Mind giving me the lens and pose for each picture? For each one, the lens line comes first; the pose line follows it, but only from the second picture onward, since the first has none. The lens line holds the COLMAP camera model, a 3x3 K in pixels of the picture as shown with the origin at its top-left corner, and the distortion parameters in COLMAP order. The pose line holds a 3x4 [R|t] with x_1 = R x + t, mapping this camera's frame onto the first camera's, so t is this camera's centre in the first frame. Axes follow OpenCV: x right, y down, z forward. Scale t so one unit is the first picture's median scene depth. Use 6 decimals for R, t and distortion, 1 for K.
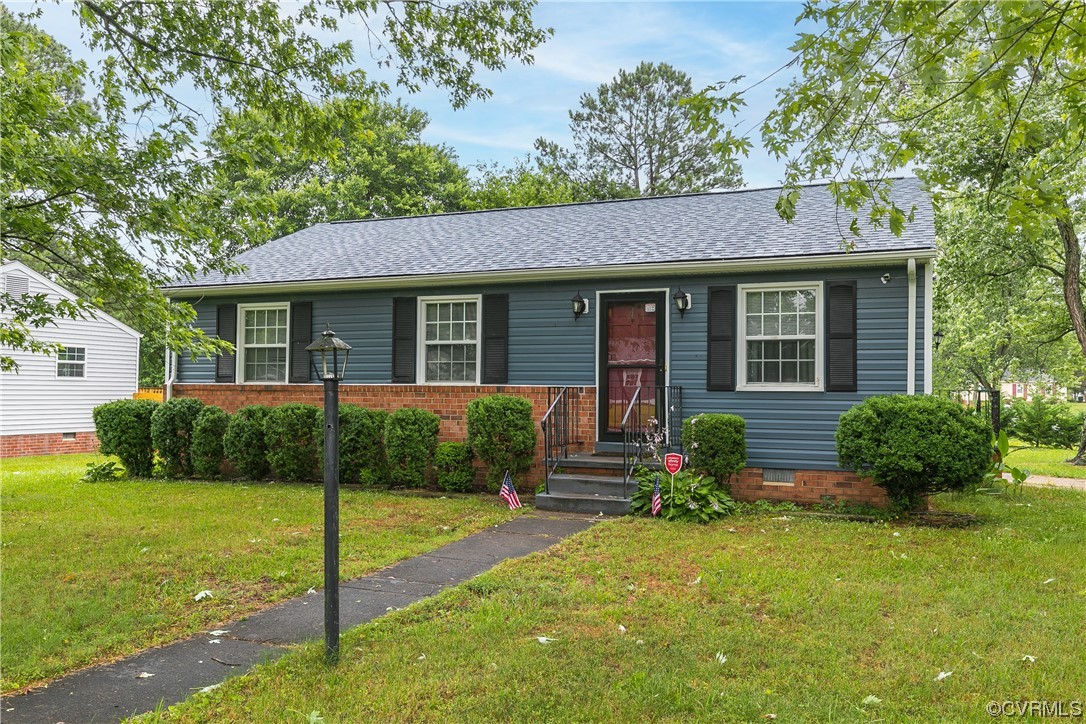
lens RADIAL K [[921.8, 0, 539.2], [0, 921.8, 364.1], [0, 0, 1]] dist [0.002789, 0.000306]
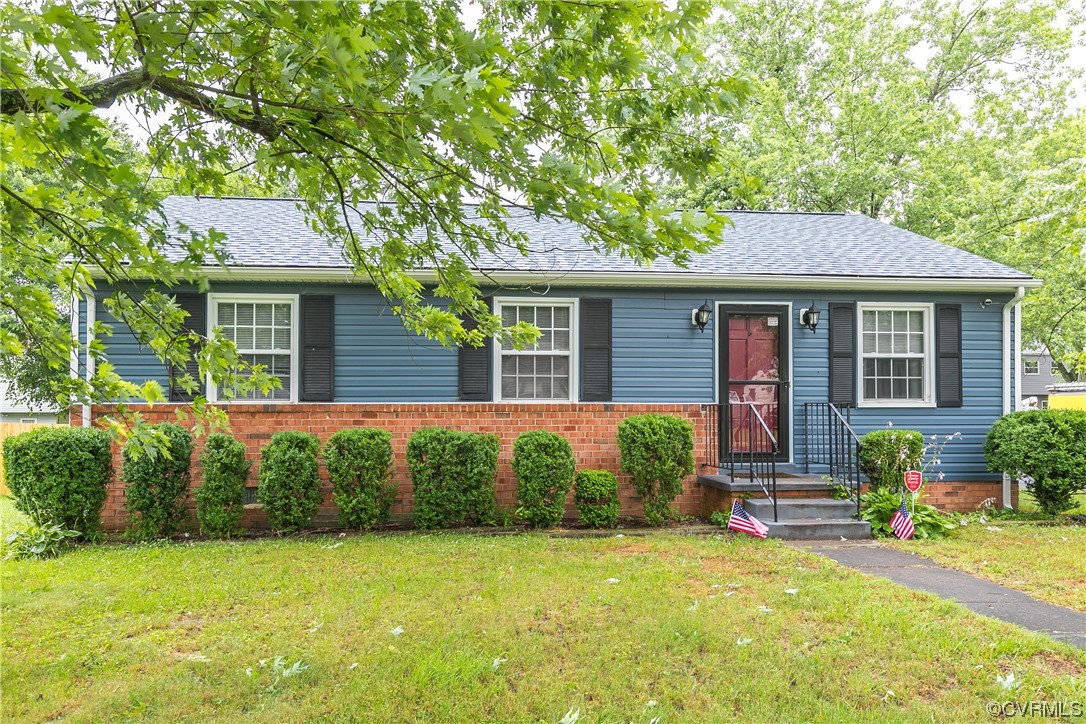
lens RADIAL K [[921.8, 0, 533.6], [0, 921.8, 372.4], [0, 0, 1]] dist [0.002789, 0.000306]
pose [[0.861427, 0.011787, 0.507745, -0.590580], [-0.007035, 0.999912, -0.011277, 0.004556], [-0.507833, 0.006143, 0.861433, 0.299500]]
